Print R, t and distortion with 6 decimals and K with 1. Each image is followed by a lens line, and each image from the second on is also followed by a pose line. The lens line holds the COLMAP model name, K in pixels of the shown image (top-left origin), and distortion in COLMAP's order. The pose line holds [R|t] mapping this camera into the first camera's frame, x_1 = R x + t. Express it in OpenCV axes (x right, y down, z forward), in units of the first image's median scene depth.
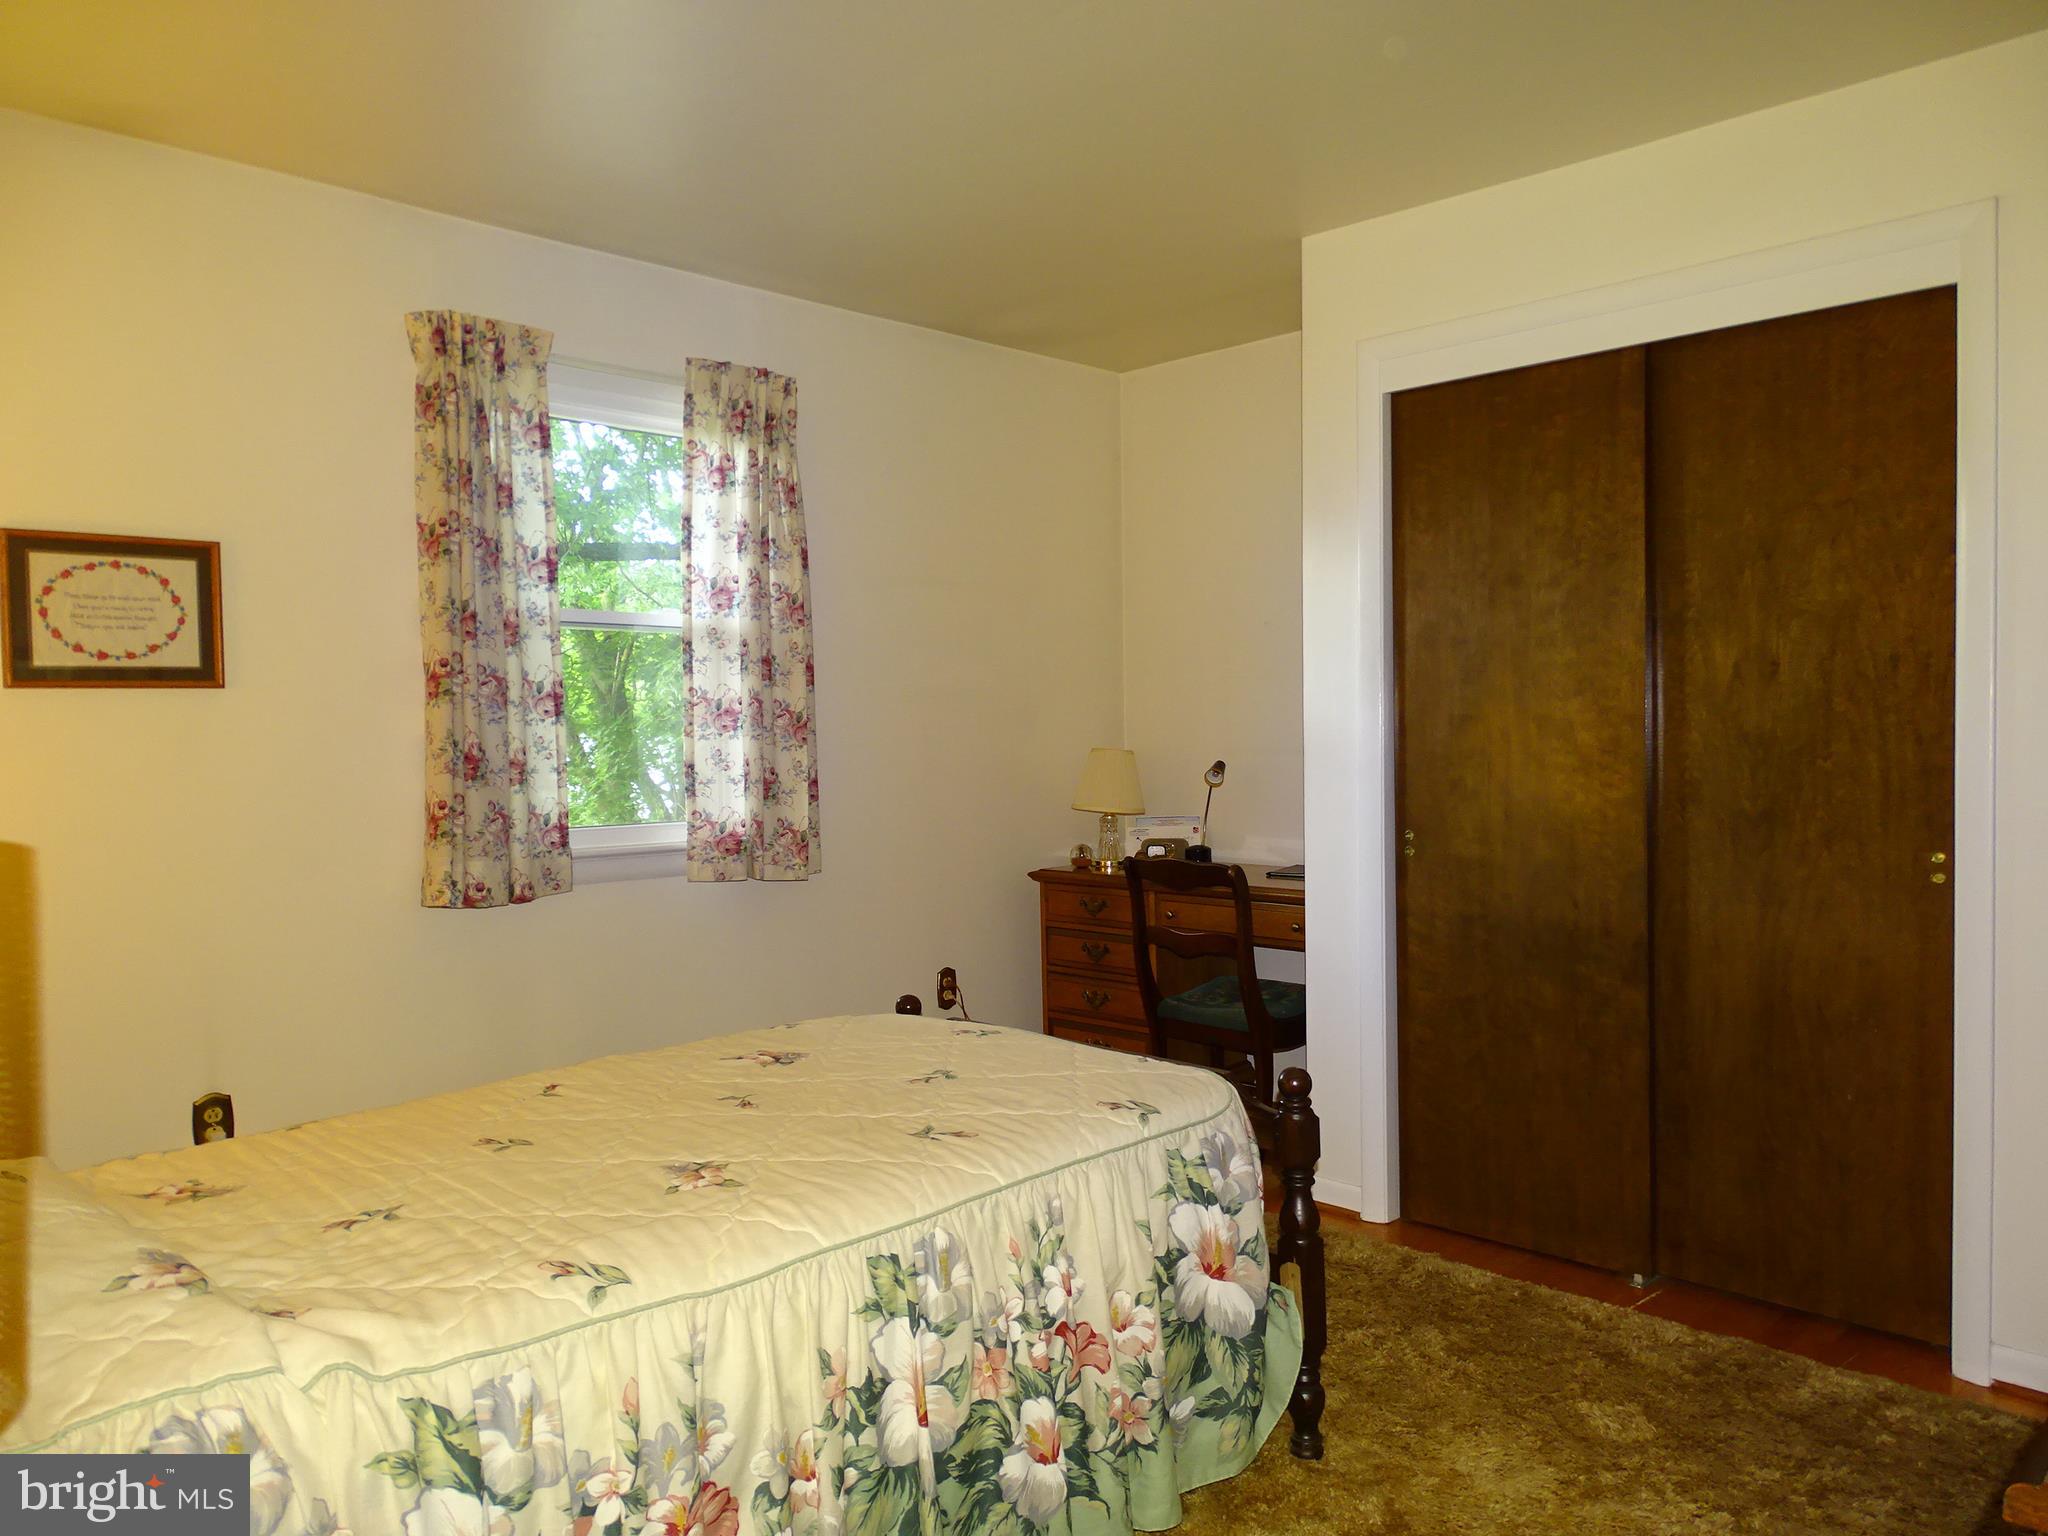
lens RADIAL K [[1451.3, 0, 1027.6], [0, 1451.3, 762.8], [0, 0, 1]] dist [0.009930, -0.013949]
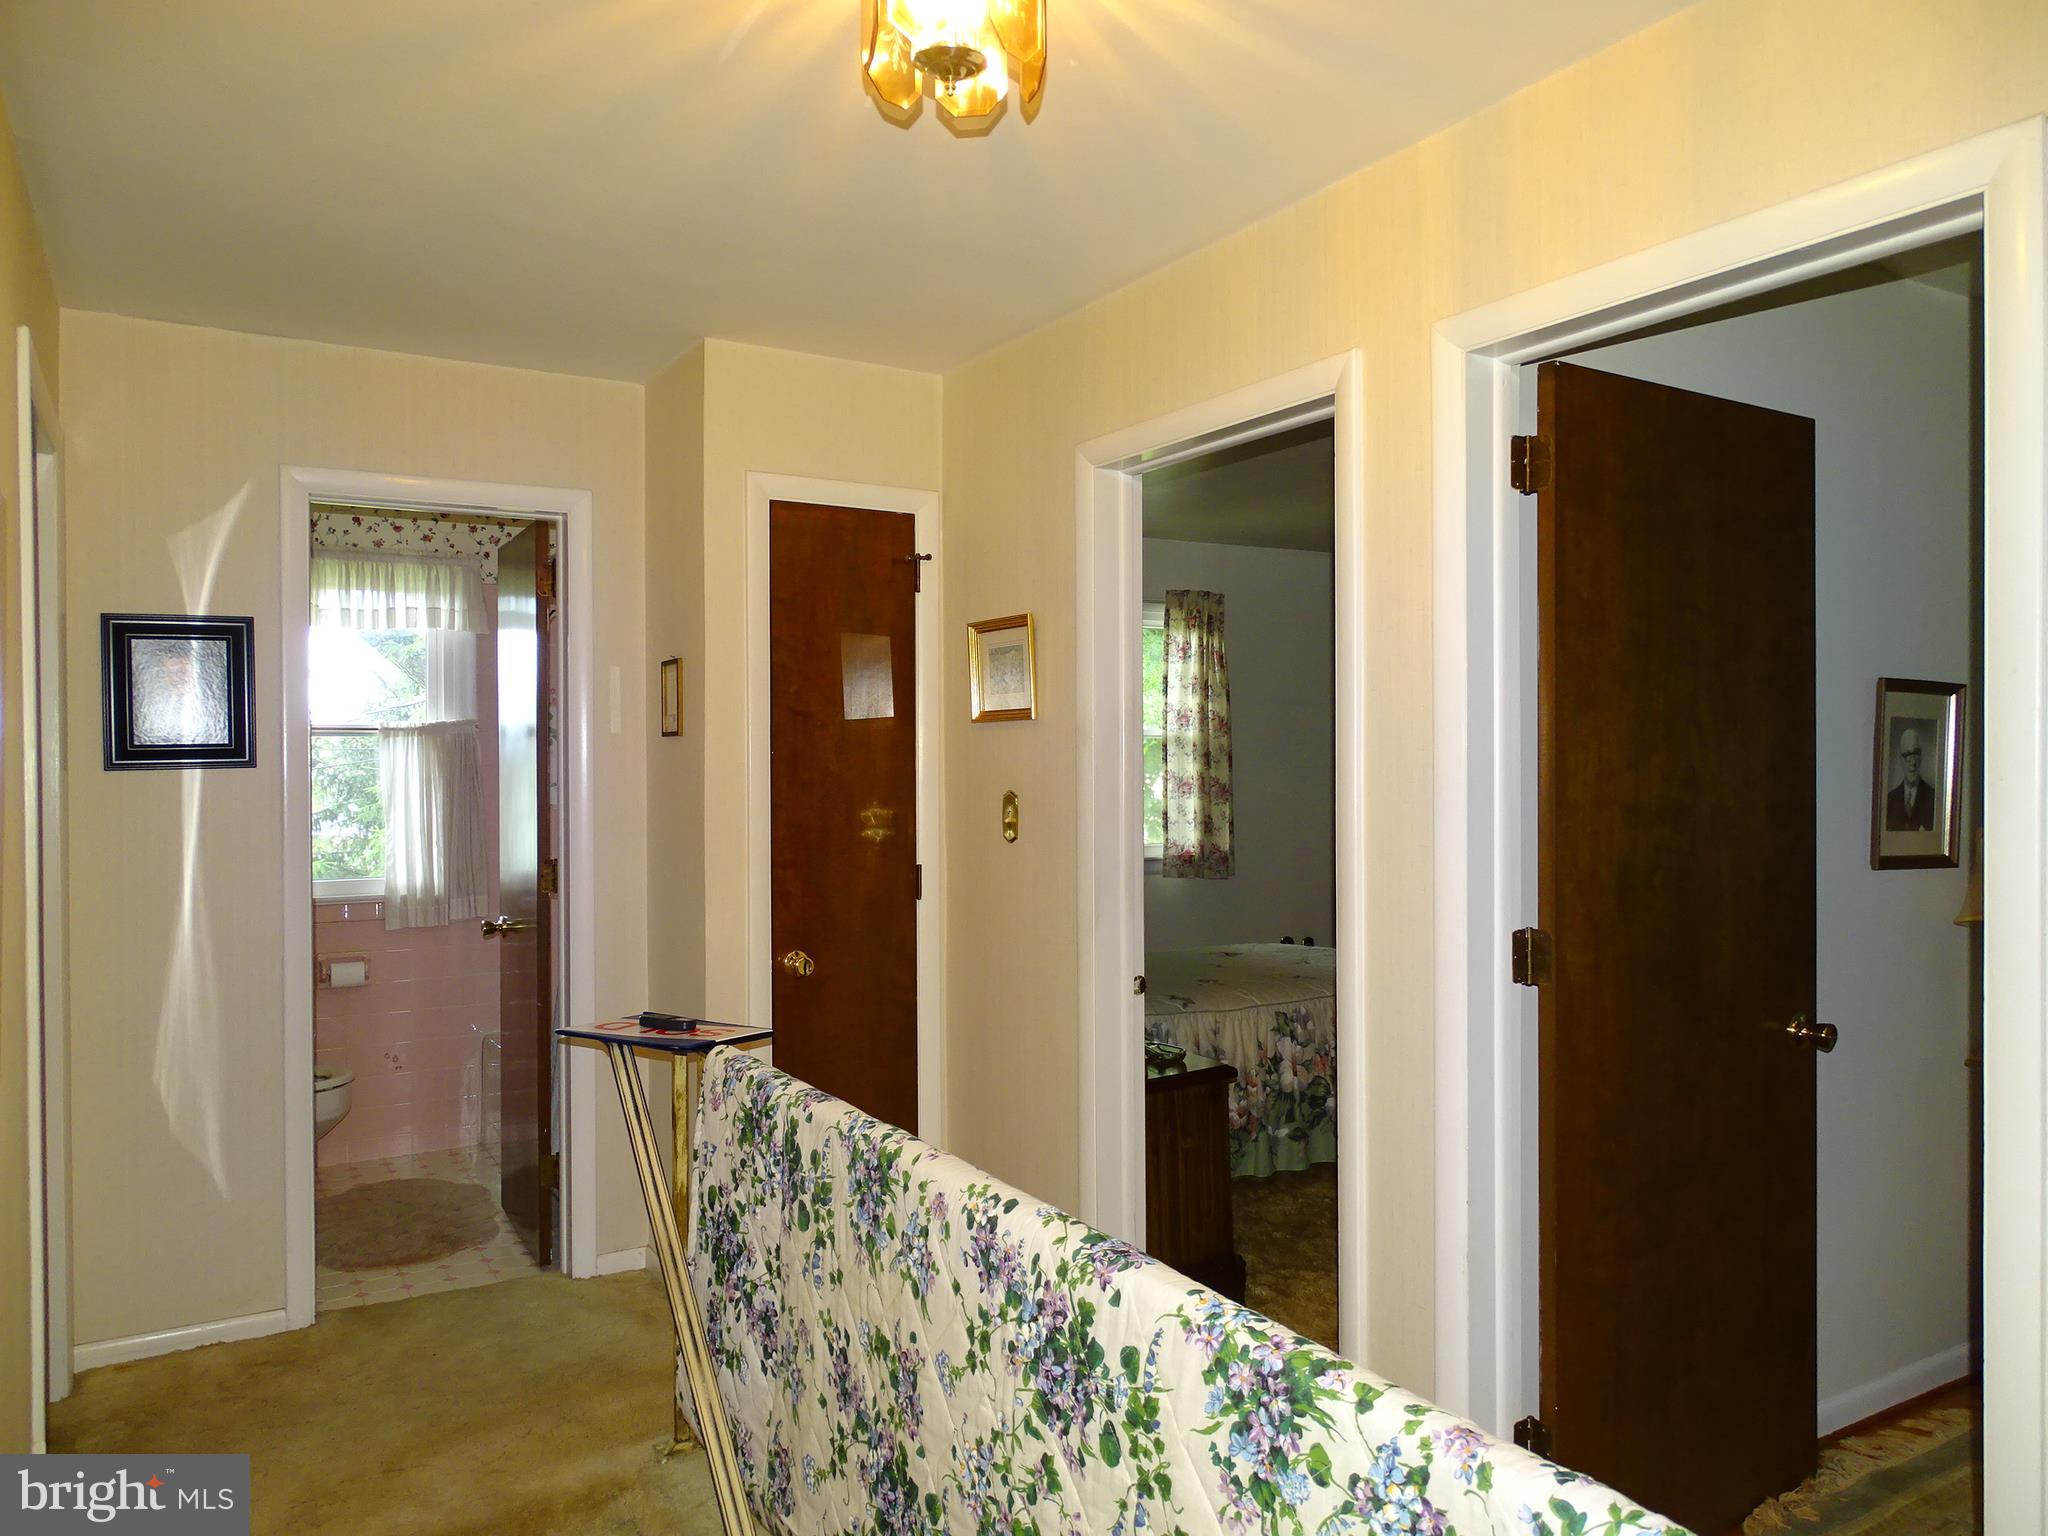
lens RADIAL K [[1451.3, 0, 1028.9], [0, 1451.3, 760.7], [0, 0, 1]] dist [0.009930, -0.013949]
pose [[0.968763, 0.008920, -0.247827, 0.050917], [-0.012931, 0.999810, -0.014563, -0.034913], [0.247650, 0.017313, 0.968695, -0.795060]]
